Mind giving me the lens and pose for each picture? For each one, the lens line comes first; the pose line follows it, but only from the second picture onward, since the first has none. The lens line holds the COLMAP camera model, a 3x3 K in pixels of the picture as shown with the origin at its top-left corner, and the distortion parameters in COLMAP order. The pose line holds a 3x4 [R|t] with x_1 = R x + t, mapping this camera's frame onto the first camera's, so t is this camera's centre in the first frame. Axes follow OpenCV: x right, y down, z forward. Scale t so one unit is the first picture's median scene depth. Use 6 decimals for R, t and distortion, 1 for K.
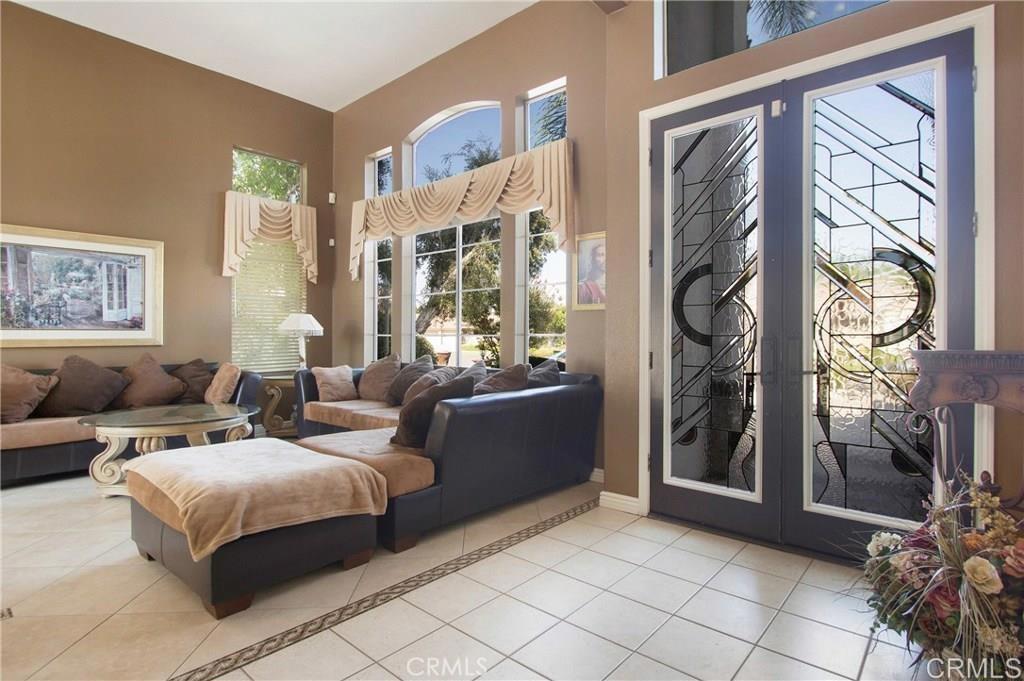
lens RADIAL K [[511.6, 0, 512.0], [0, 511.6, 340.5], [0, 0, 1]] dist [0.000368, -0.002074]
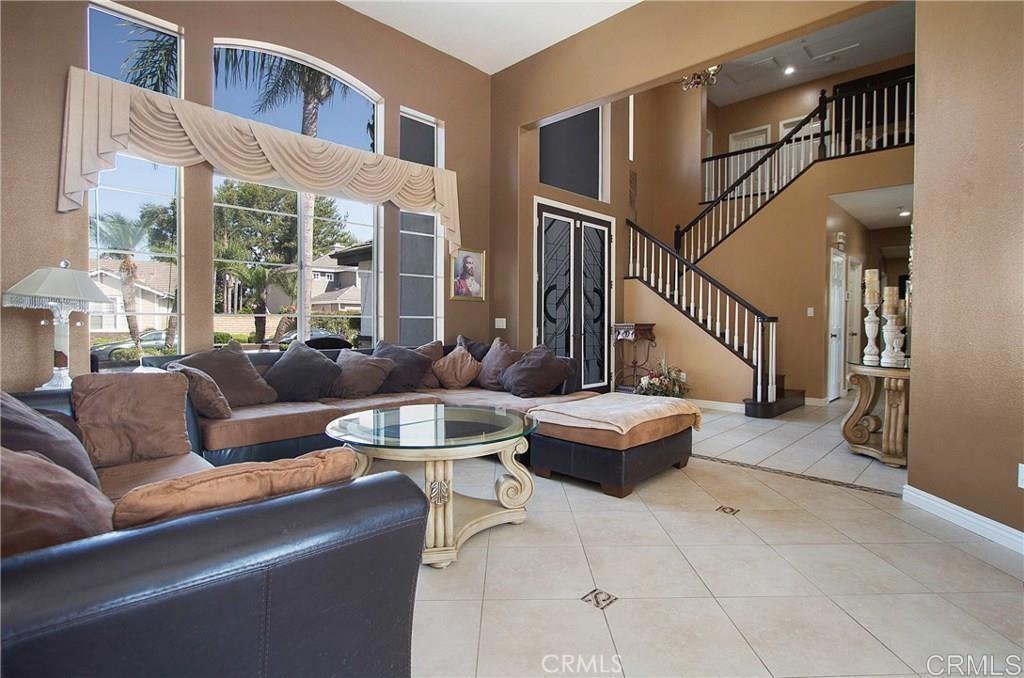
lens RADIAL K [[496.0, 0, 540.5], [0, 496.0, 326.3], [0, 0, 1]] dist [0.000557, 0.001272]
pose [[0.026479, -0.010606, 0.999593, -1.109870], [-0.002709, 0.999939, 0.010681, 0.000260], [-0.999646, -0.002991, 0.026449, 0.680003]]
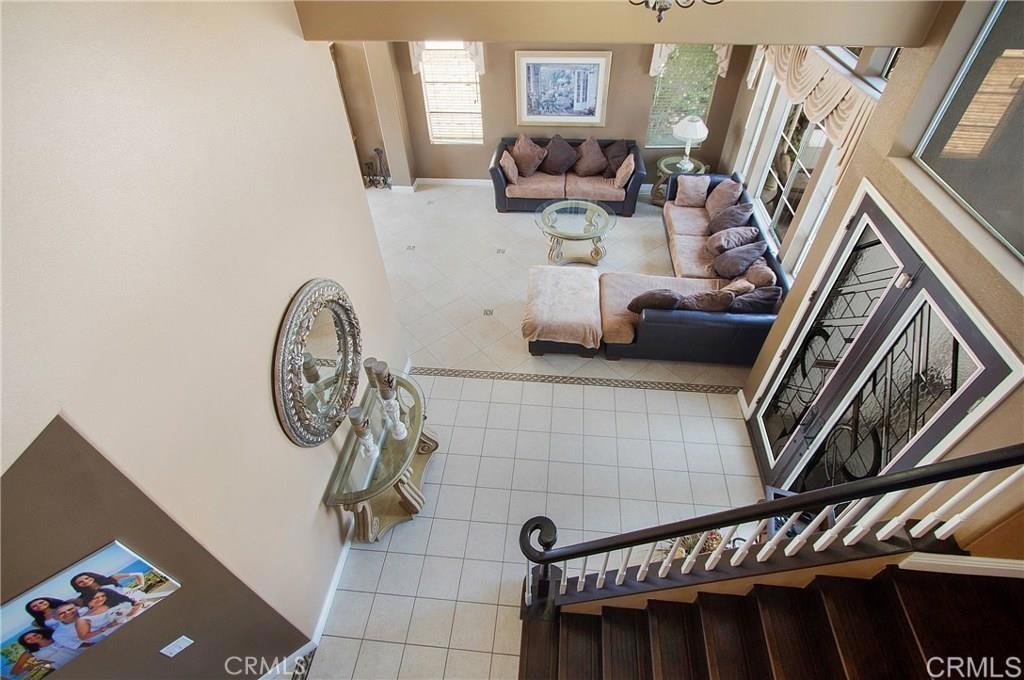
lens RADIAL K [[496.0, 0, 540.5], [0, 496.0, 327.3], [0, 0, 1]] dist [0.000557, 0.001272]
pose [[0.605744, 0.550836, -0.574154, 0.429076], [-0.003482, 0.723437, 0.690382, -0.663060], [0.795652, -0.416196, 0.440136, -0.049152]]
